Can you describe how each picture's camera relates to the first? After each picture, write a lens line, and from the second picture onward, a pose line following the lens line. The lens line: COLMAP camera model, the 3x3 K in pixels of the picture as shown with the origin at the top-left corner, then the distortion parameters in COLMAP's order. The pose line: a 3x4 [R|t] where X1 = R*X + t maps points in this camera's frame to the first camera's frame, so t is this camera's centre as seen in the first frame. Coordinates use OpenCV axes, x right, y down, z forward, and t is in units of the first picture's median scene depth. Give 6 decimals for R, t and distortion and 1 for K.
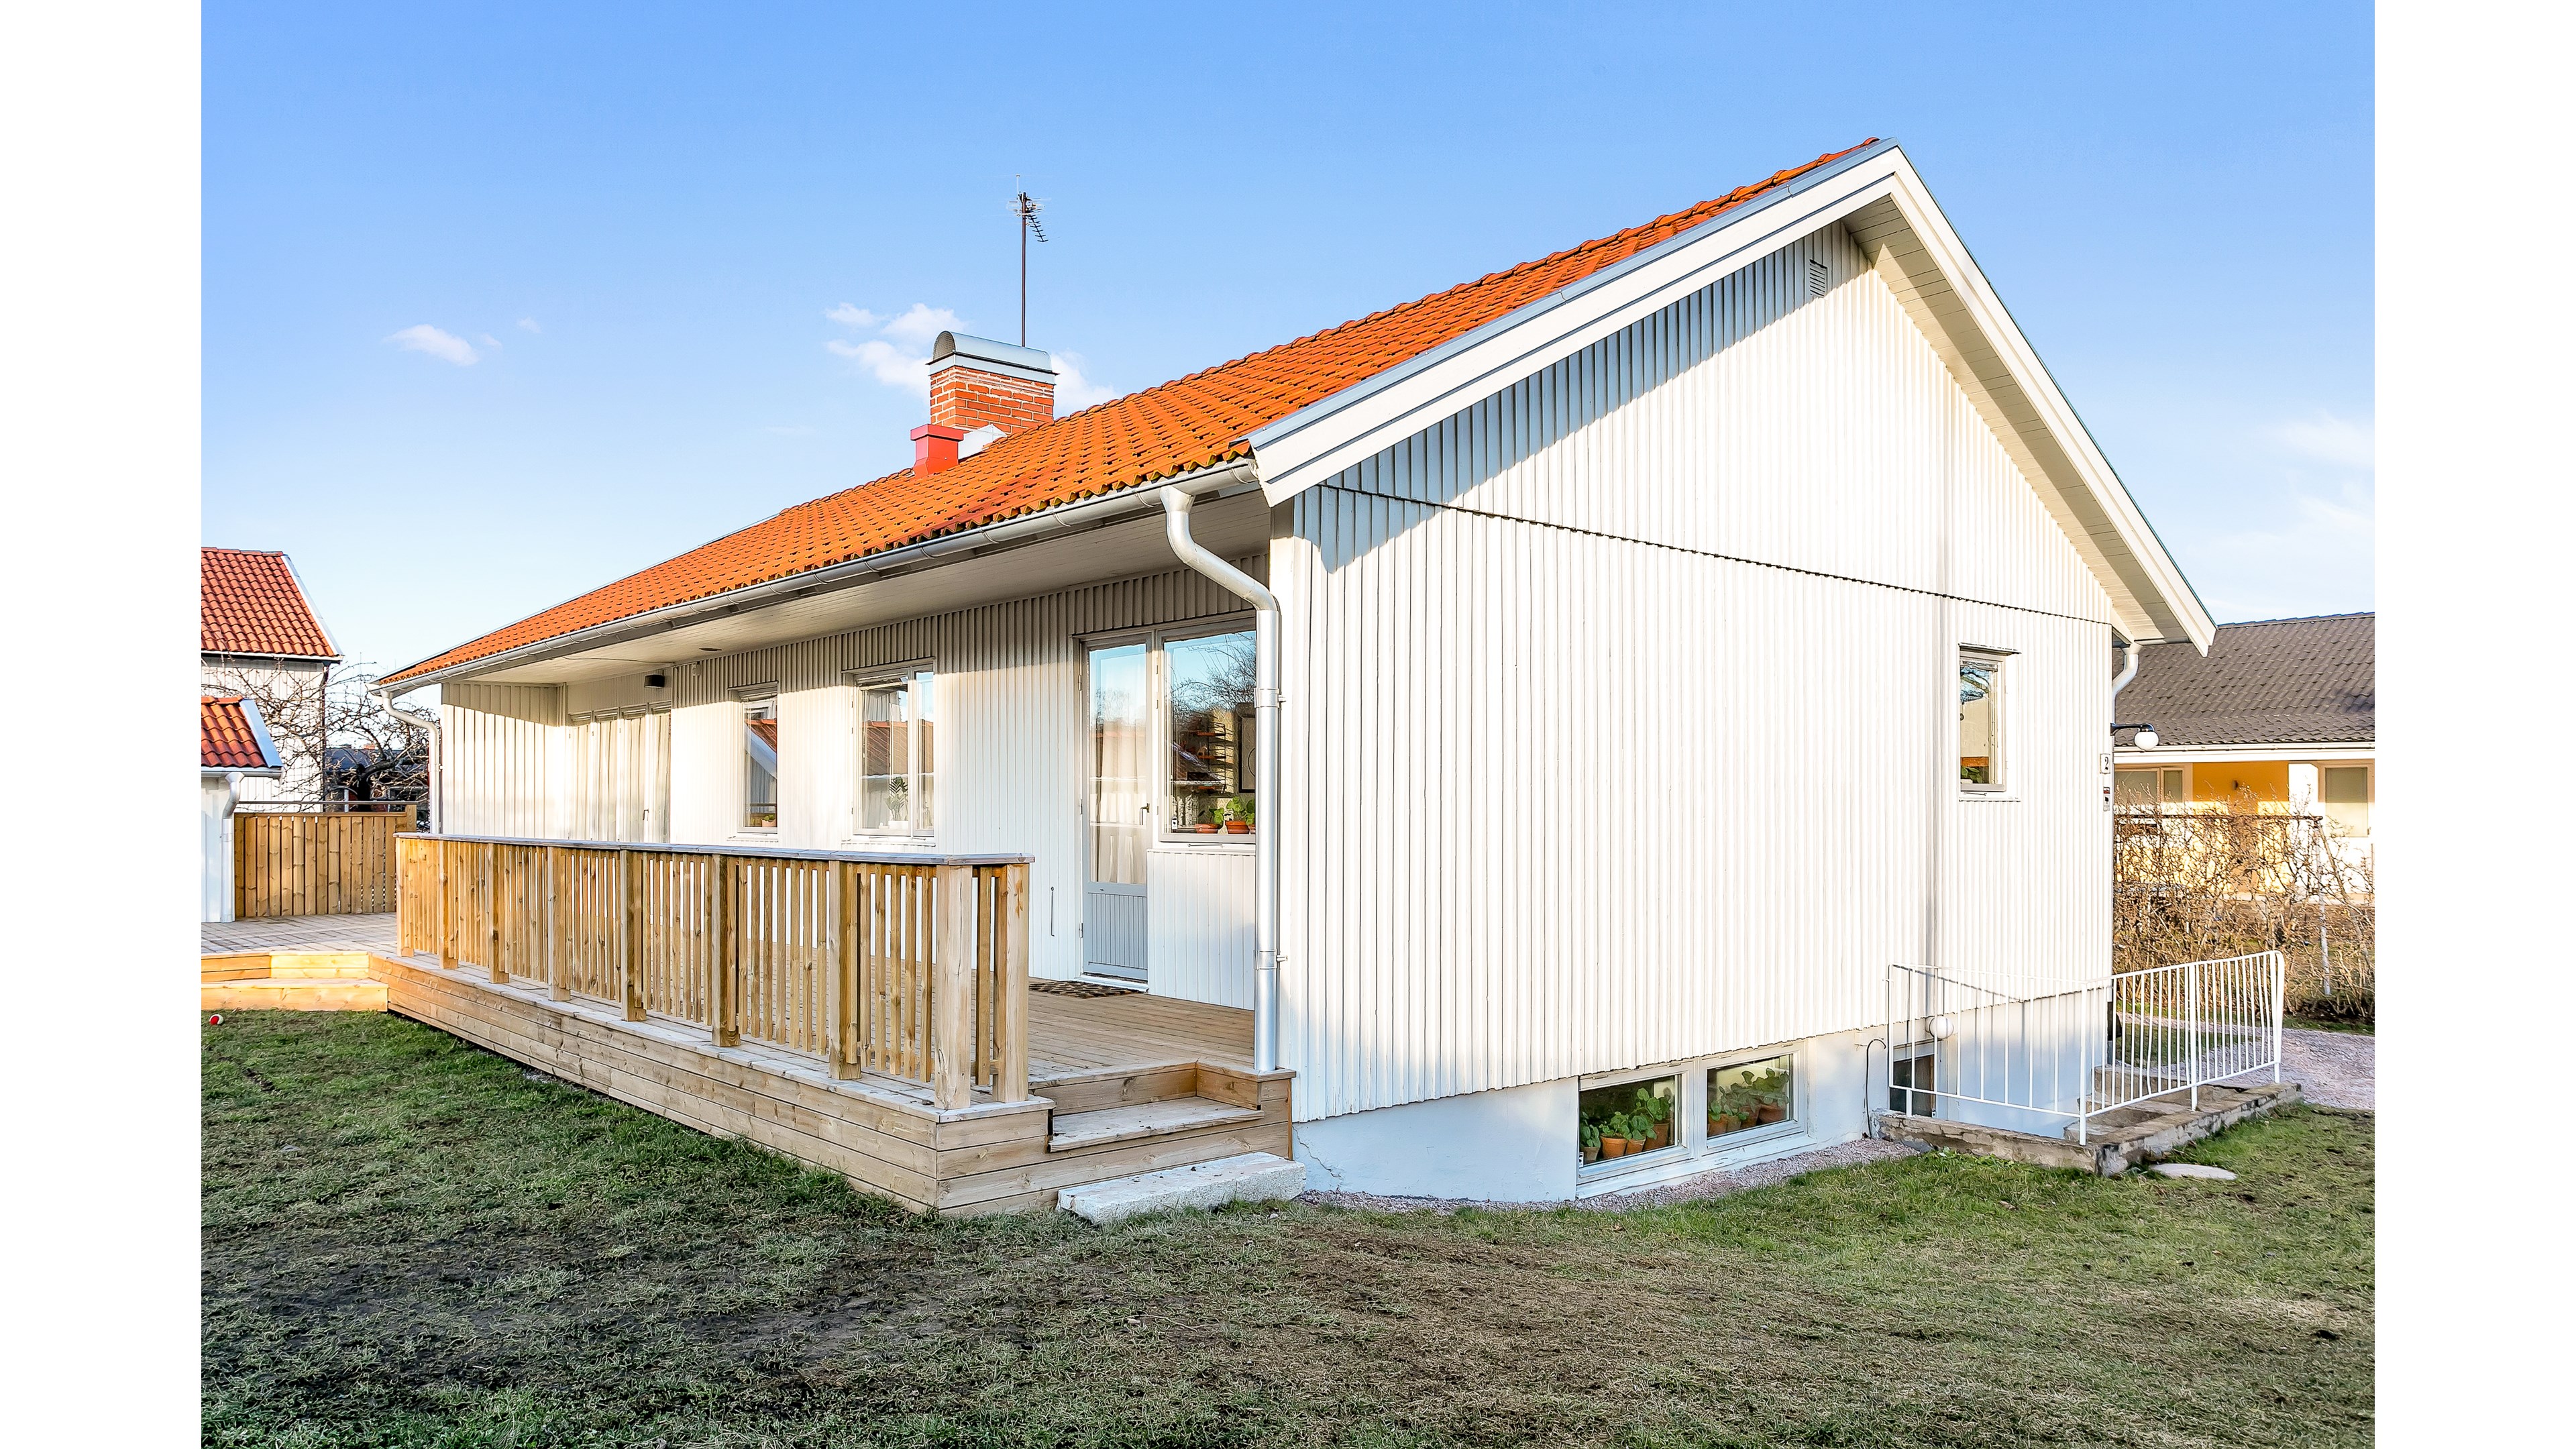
lens RADIAL K [[1645.9, 0, 1284.3], [0, 1645.9, 737.6], [0, 0, 1]] dist [0.005756, 0.001073]
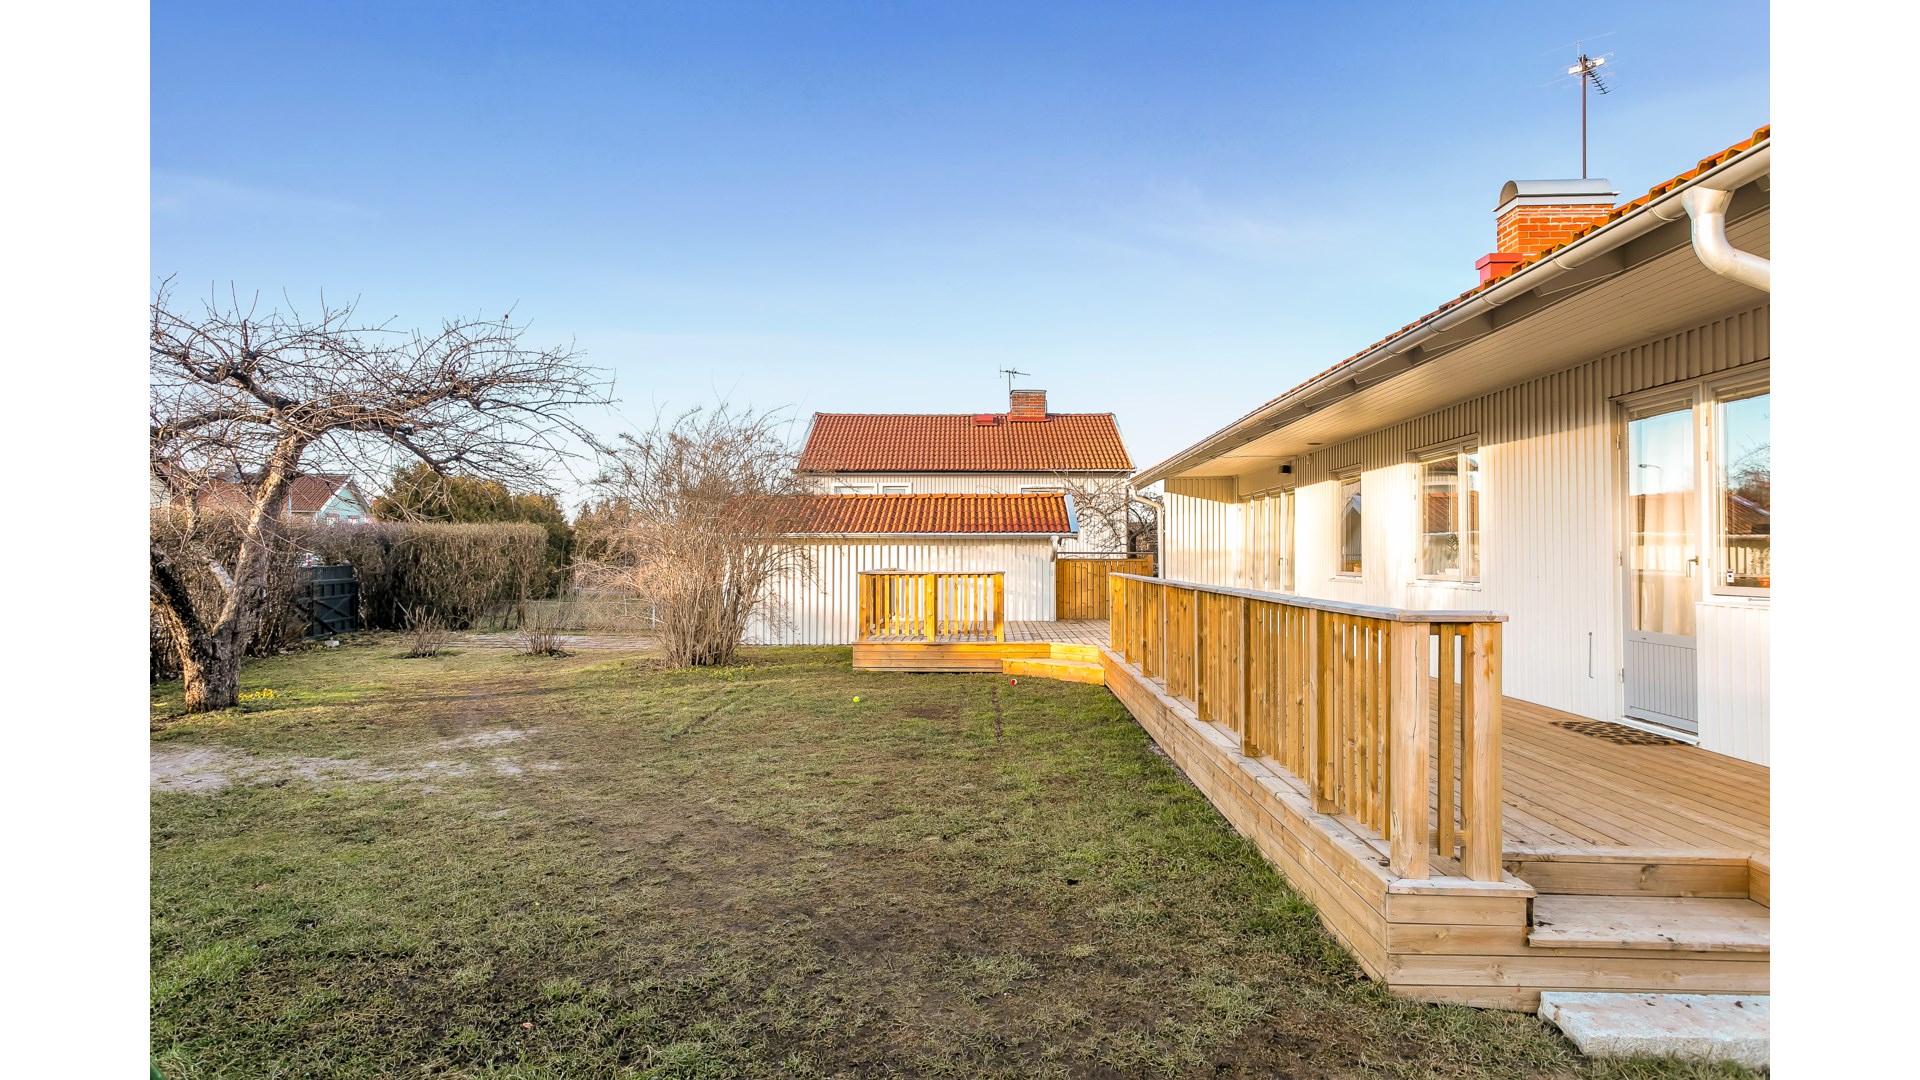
lens RADIAL K [[967.9, 0, 967.7], [0, 967.9, 536.9], [0, 0, 1]] dist [-0.000305, 0.002336]
pose [[0.726417, -0.009674, -0.687187, -0.000054], [0.025359, 0.999597, 0.012735, 0.009606], [0.686787, -0.026678, 0.726369, 0.274161]]
